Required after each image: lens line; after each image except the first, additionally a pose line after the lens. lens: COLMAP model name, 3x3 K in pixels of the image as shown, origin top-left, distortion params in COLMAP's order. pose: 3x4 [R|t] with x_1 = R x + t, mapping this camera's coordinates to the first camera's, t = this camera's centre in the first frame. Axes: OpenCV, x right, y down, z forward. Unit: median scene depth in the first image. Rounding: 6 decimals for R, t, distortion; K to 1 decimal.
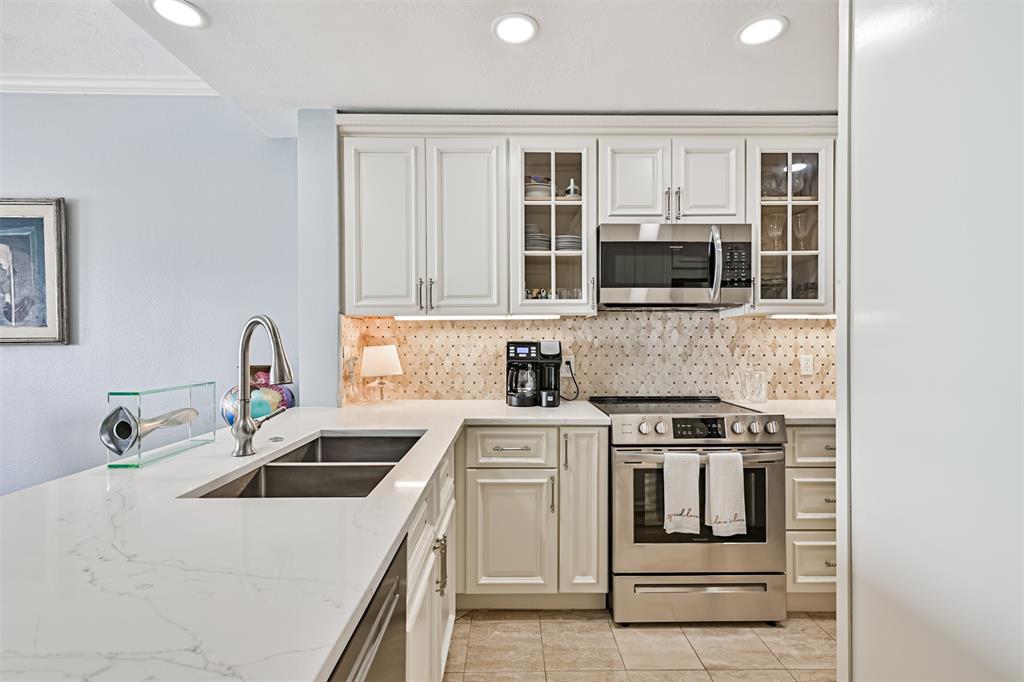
lens RADIAL K [[453.8, 0, 516.4], [0, 453.8, 347.5], [0, 0, 1]] dist [0.002365, -0.000302]
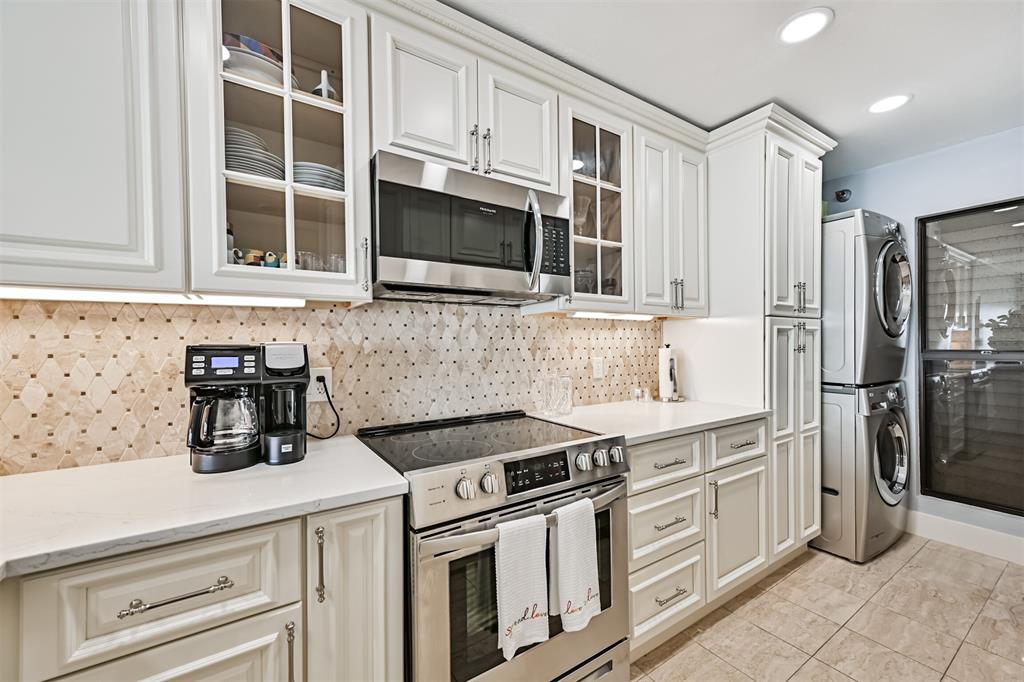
lens RADIAL K [[401.9, 0, 515.2], [0, 401.9, 347.8], [0, 0, 1]] dist [0.000702, 0.000172]
pose [[0.842146, -0.011507, 0.539127, 0.045669], [0.014561, 0.999893, -0.001404, -0.005020], [-0.539053, 0.009033, 0.842223, 0.430624]]
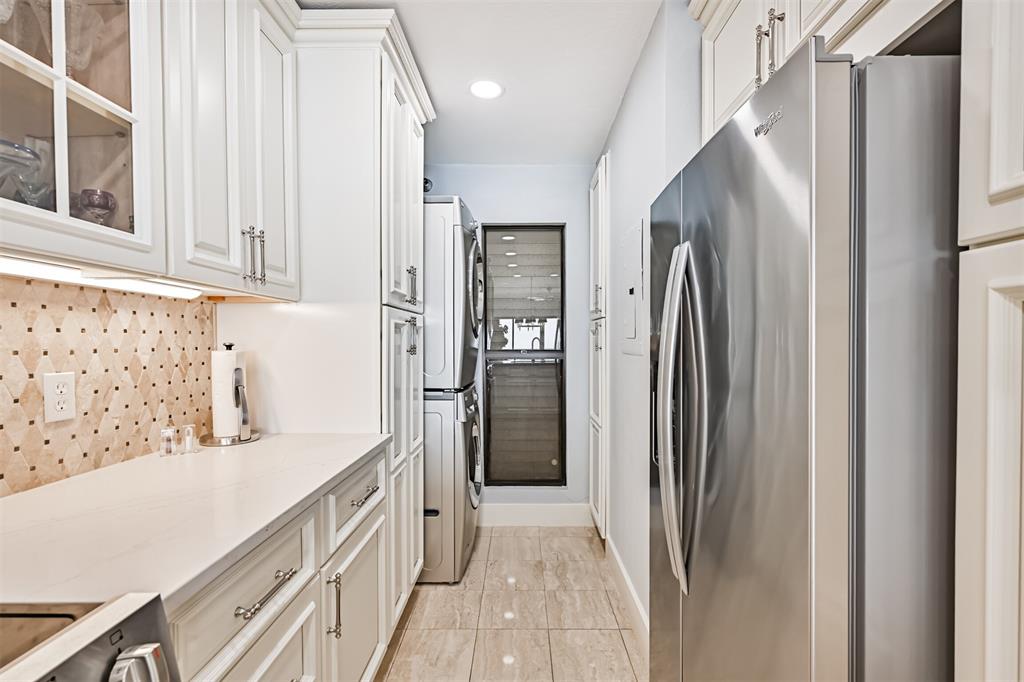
lens RADIAL K [[453.8, 0, 516.4], [0, 453.8, 347.5], [0, 0, 1]] dist [0.002365, -0.000302]
pose [[0.016056, -0.011762, 0.999802, 0.260218], [0.014245, 0.999832, 0.011533, -0.005593], [-0.999770, 0.014057, 0.016221, 0.646293]]
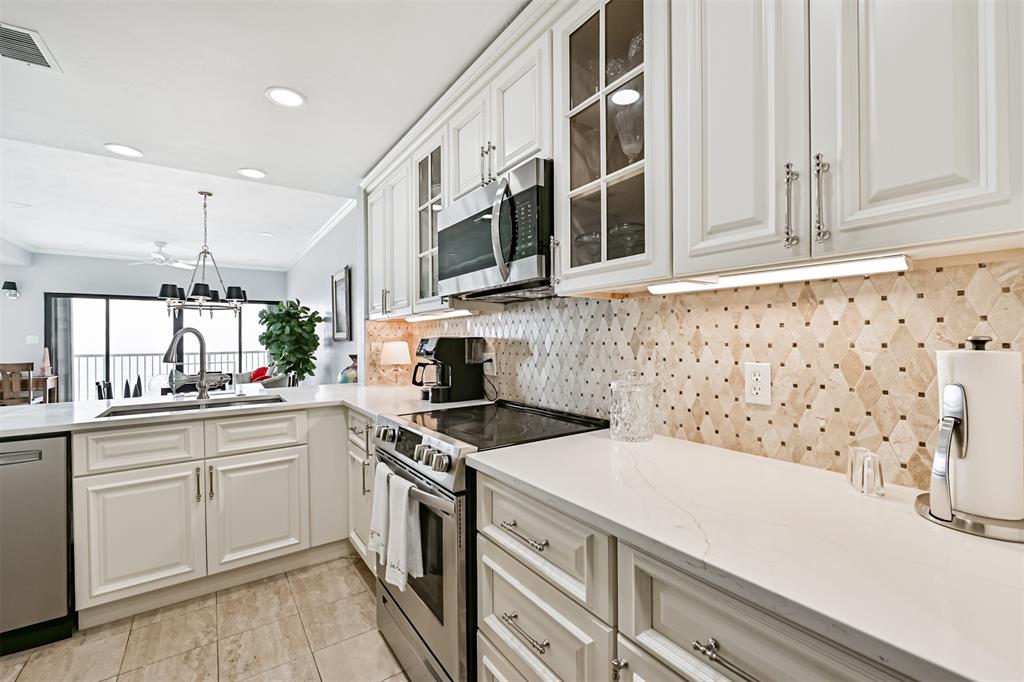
lens RADIAL K [[426.5, 0, 518.4], [0, 426.5, 337.2], [0, 0, 1]] dist [-0.009161, 0.000017]
pose [[0.578144, -0.007350, -0.815902, 0.962548], [0.001866, 0.999969, -0.007685, -0.008166], [0.815933, 0.002920, 0.578140, 0.597819]]
